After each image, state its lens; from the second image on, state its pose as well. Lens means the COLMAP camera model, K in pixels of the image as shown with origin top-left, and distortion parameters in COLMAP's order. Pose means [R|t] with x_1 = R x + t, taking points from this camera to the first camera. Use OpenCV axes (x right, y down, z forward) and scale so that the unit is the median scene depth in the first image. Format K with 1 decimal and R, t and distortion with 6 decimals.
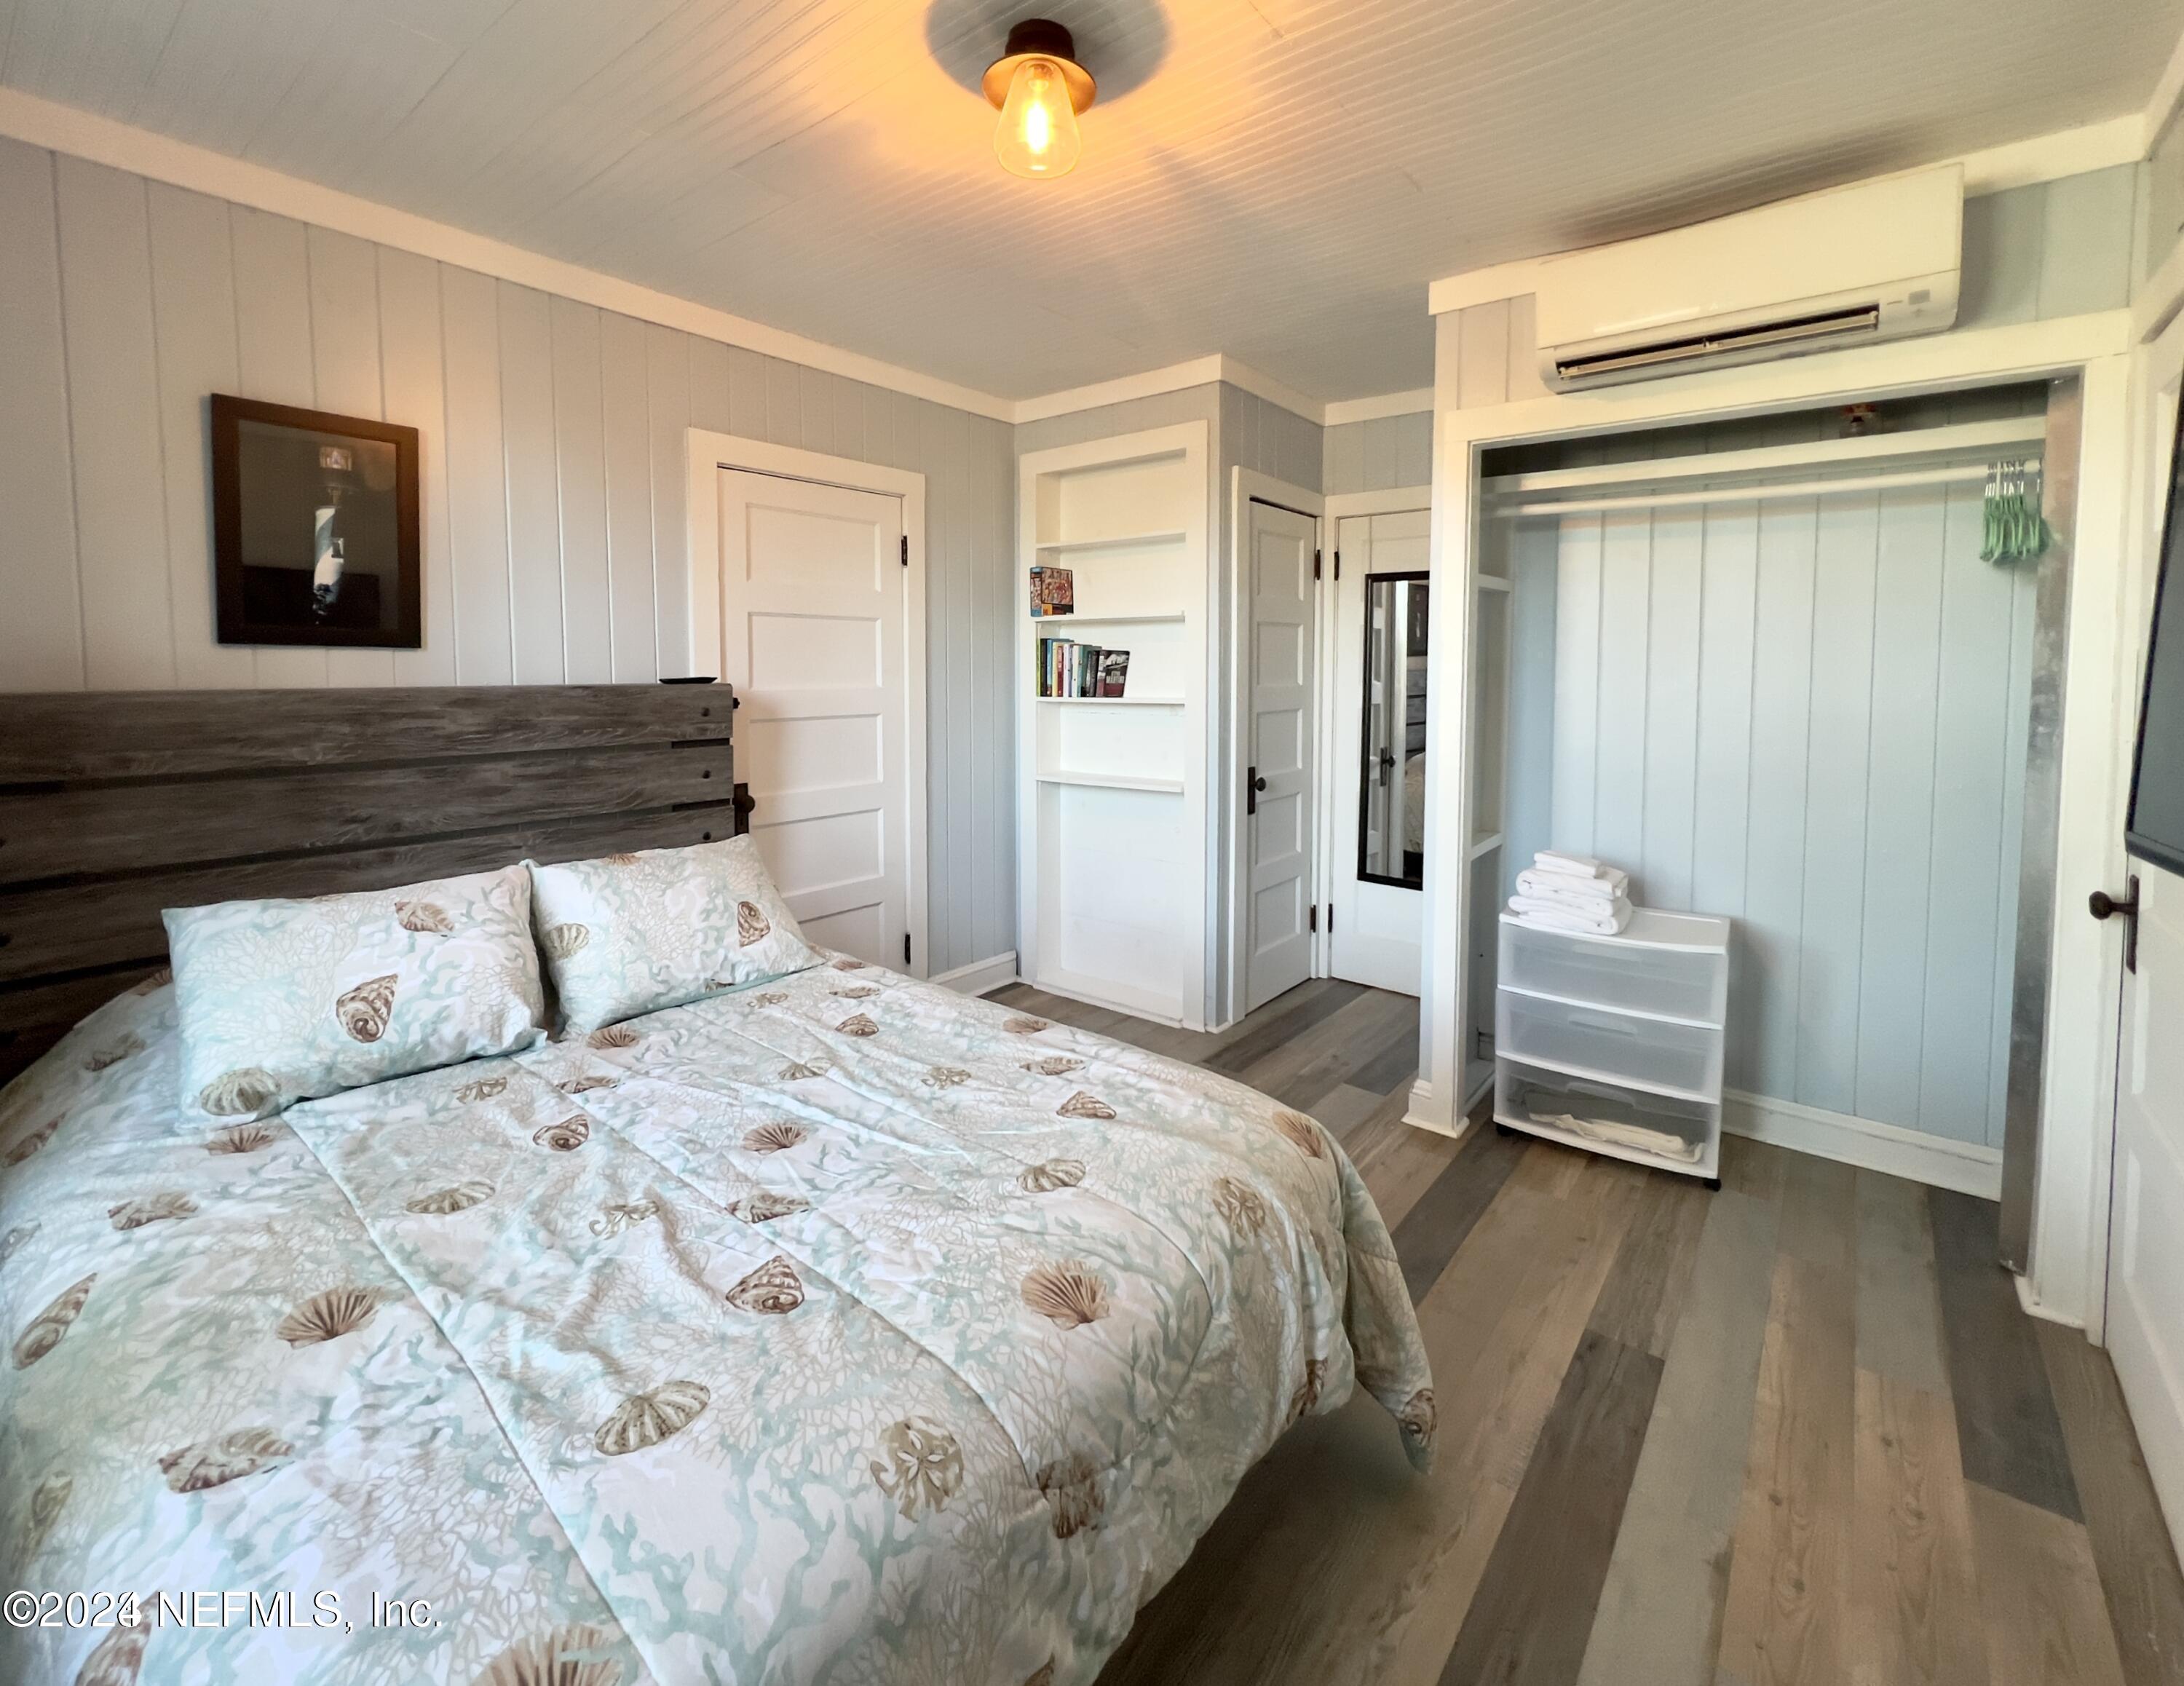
lens RADIAL K [[956.8, 0, 1042.9], [0, 956.8, 714.1], [0, 0, 1]] dist [0.001553, 0.000140]
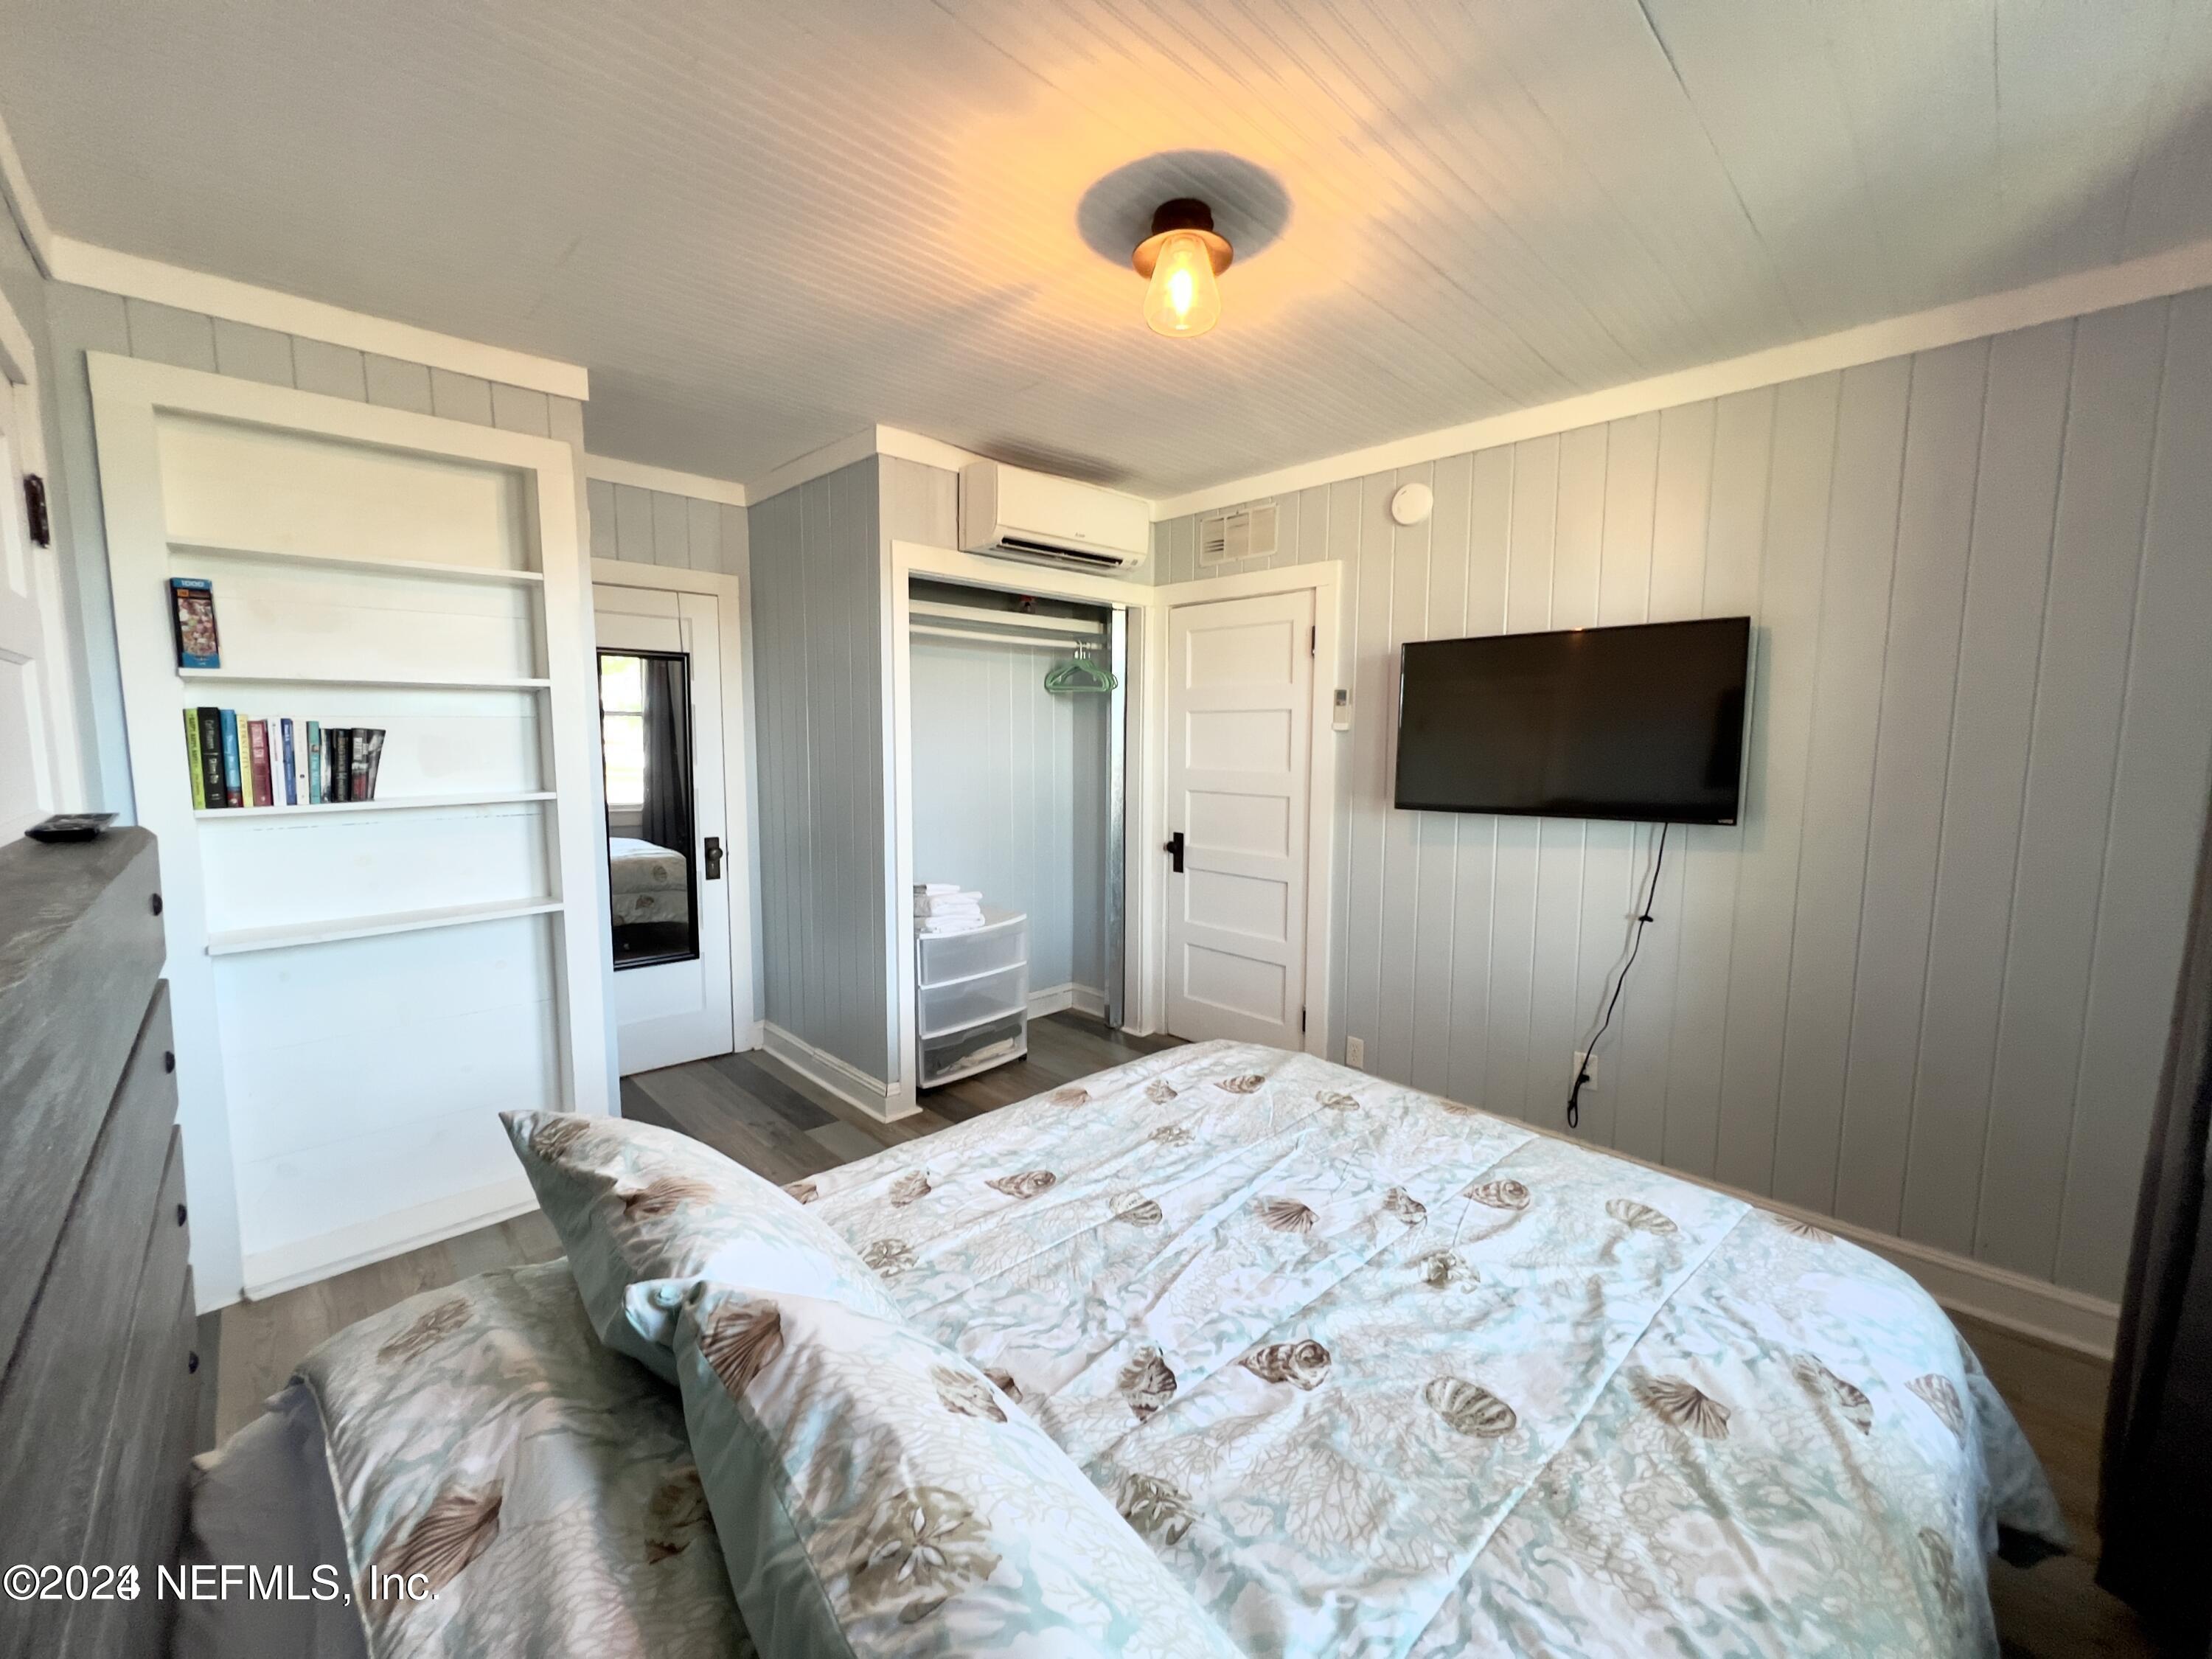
lens RADIAL K [[885.6, 0, 1101.6], [0, 885.6, 824.7], [0, 0, 1]] dist [-0.000372, -0.000231]
pose [[0.109778, -0.105721, 0.988318, -1.141235], [0.048999, 0.993694, 0.100854, -0.088905], [-0.992748, 0.037355, 0.114266, 1.003516]]
